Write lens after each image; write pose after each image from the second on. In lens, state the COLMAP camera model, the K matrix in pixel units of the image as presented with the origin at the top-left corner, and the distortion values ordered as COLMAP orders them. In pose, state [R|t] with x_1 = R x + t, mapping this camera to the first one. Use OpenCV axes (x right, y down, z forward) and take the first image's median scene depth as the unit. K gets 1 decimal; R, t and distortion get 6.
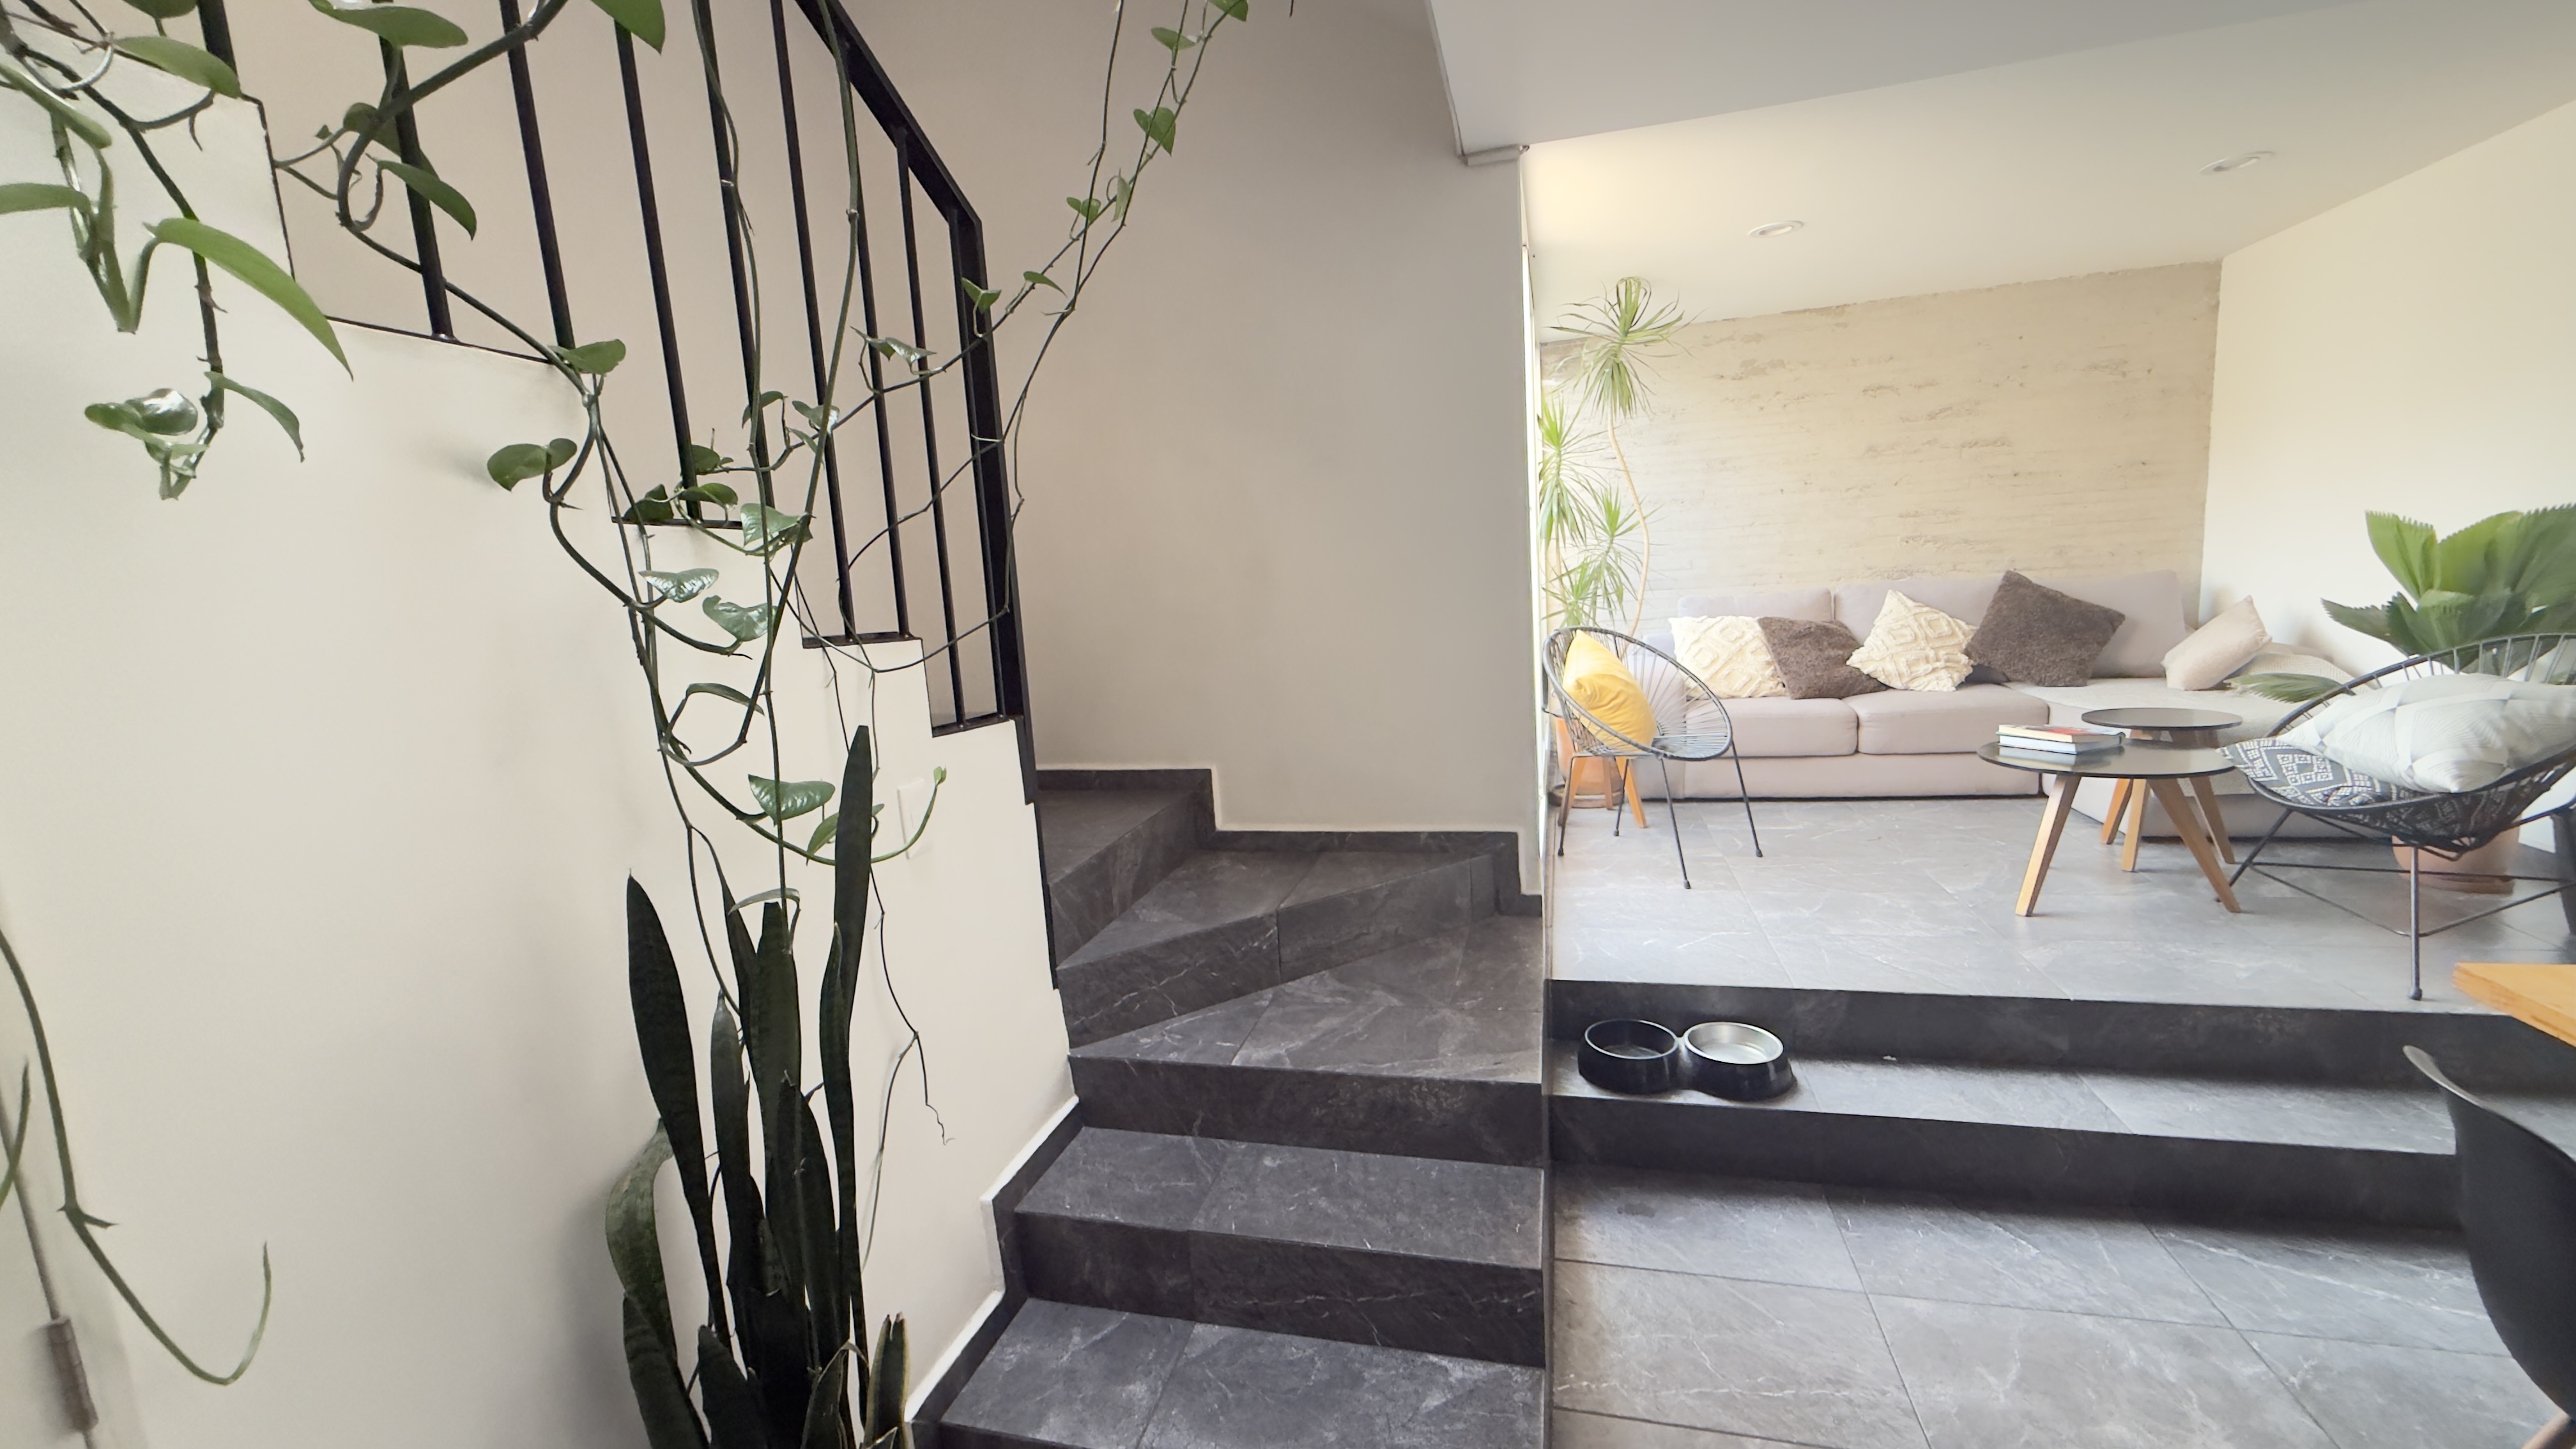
lens RADIAL K [[1025.6, 0, 1281.5], [0, 1025.6, 729.4], [0, 0, 1]] dist [0.000312, 0.000400]
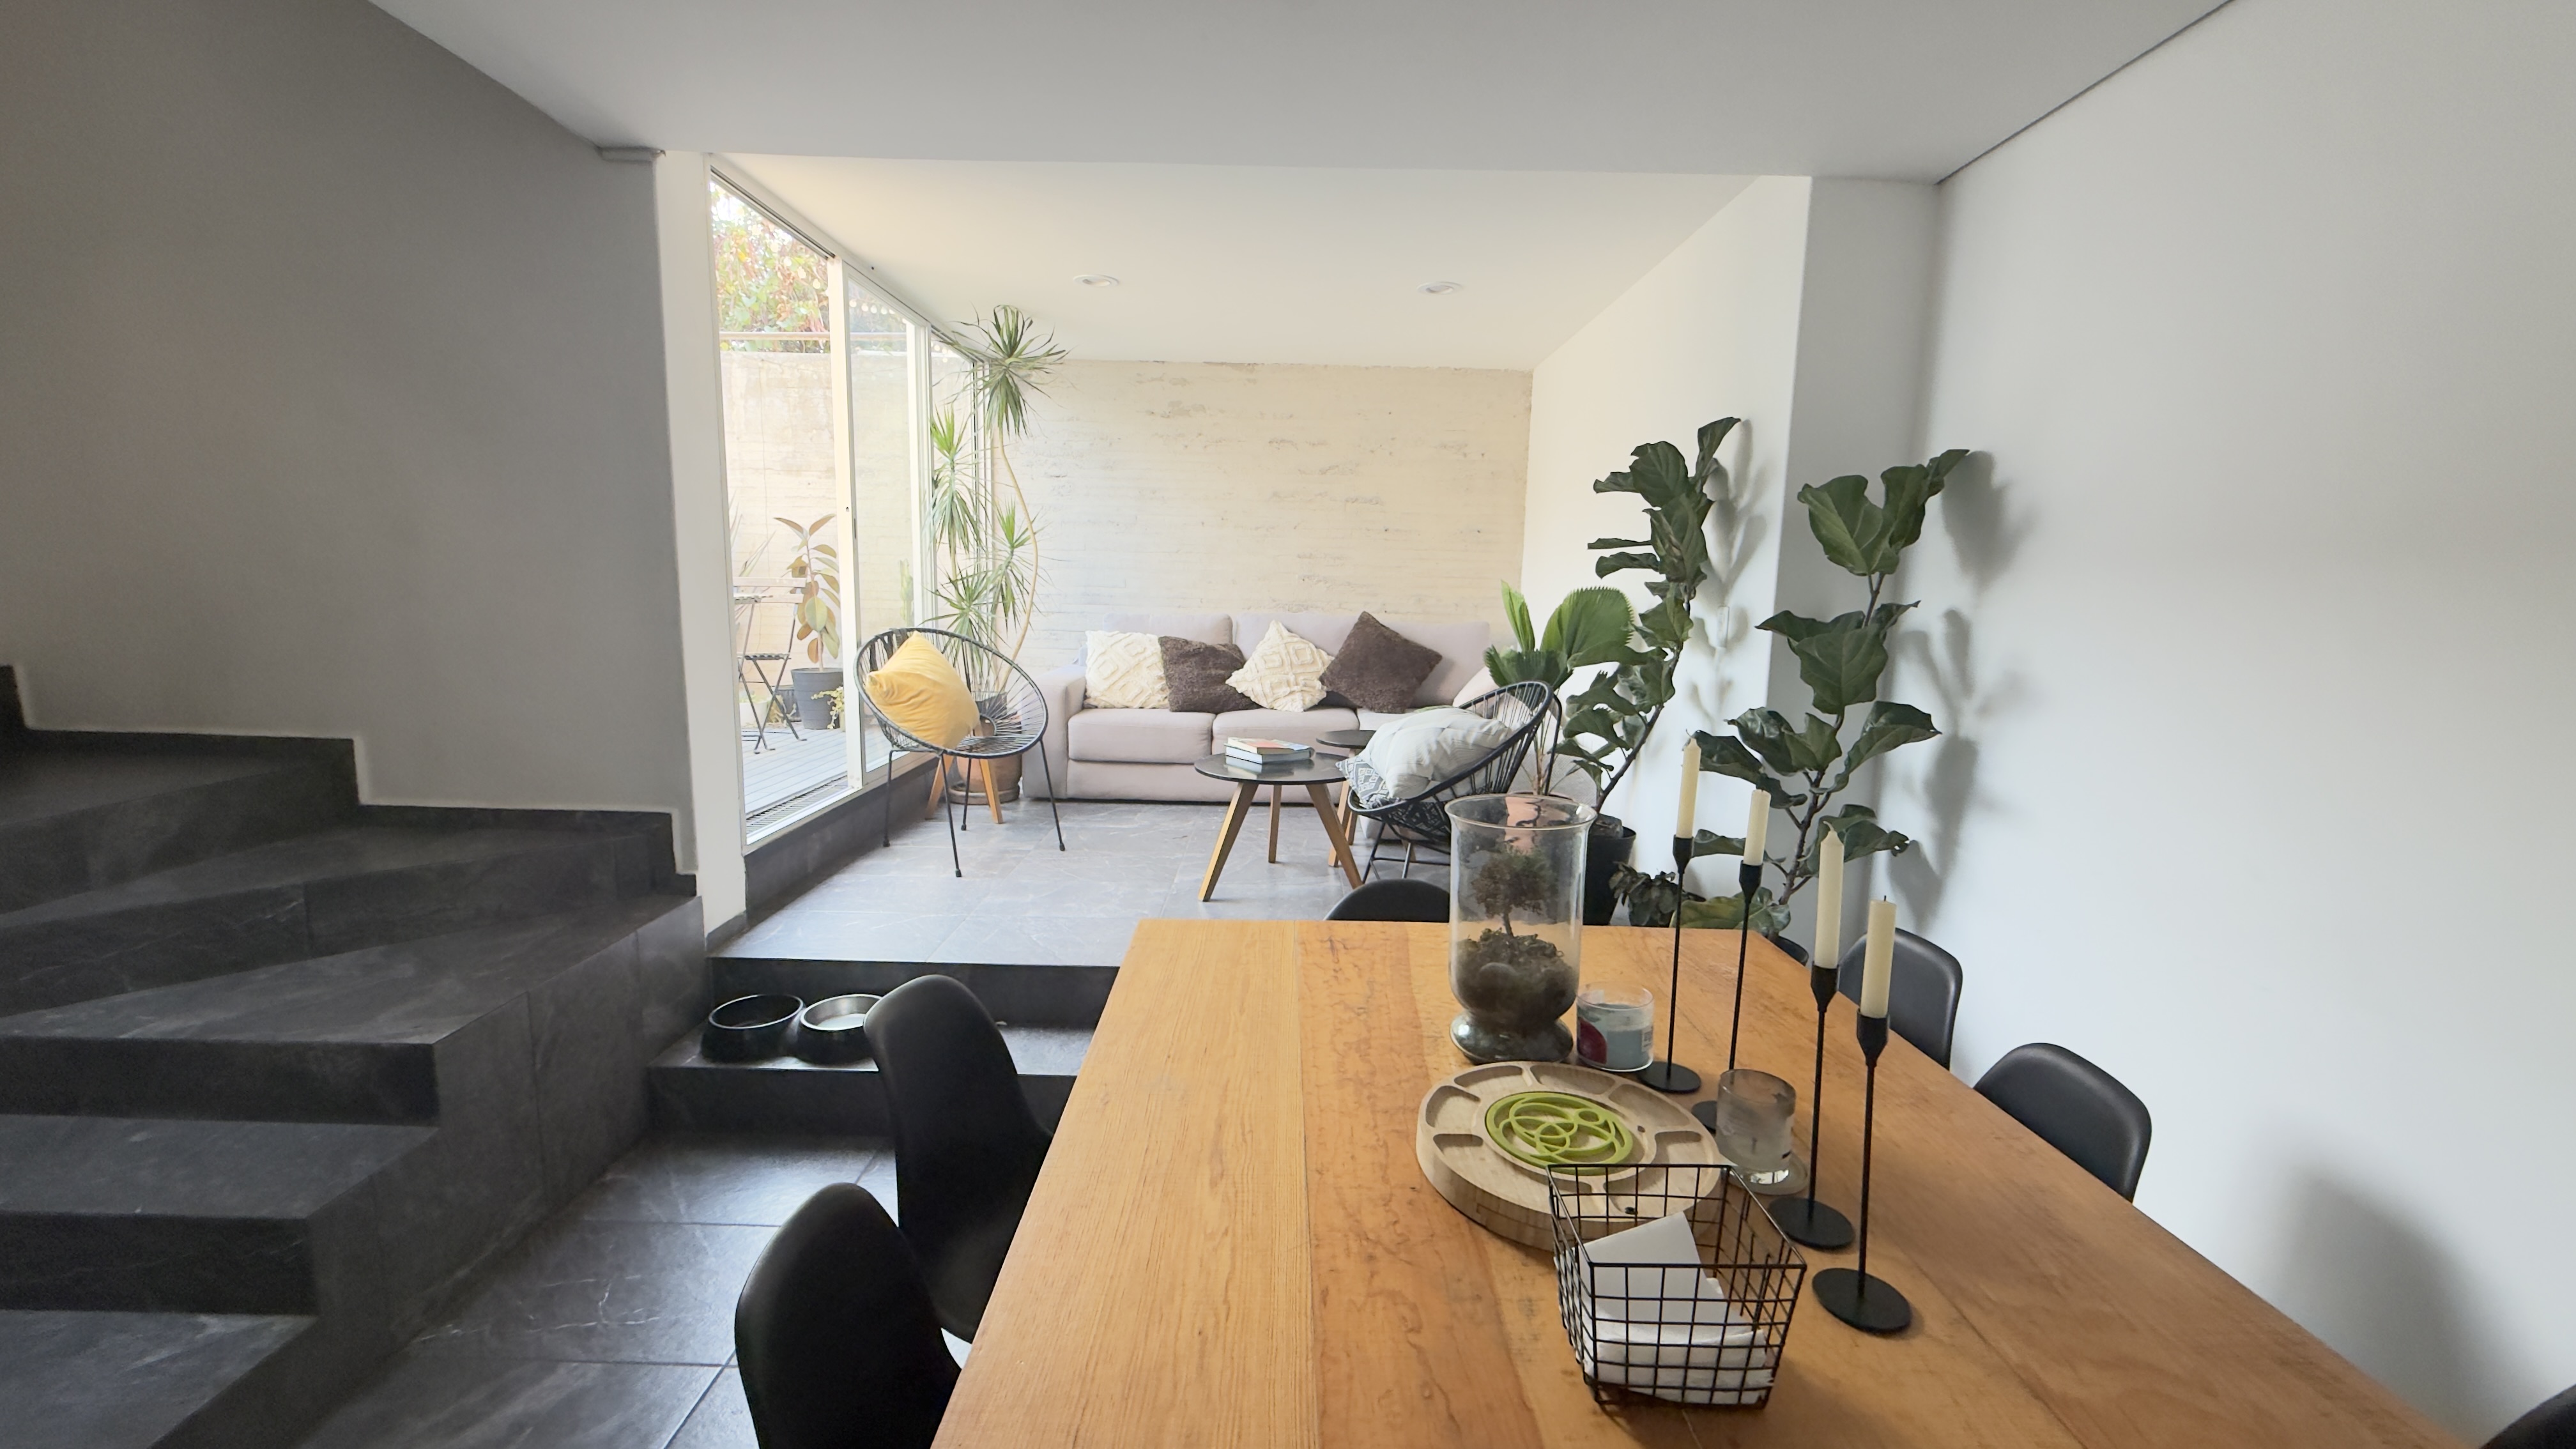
lens RADIAL K [[1025.6, 0, 1281.6], [0, 1025.6, 729.3], [0, 0, 1]] dist [0.000312, 0.000400]
pose [[0.962890, 0.051931, 0.264851, 0.532691], [-0.049303, 0.998646, -0.016565, 0.003123], [-0.265353, 0.002892, 0.964147, -0.150940]]
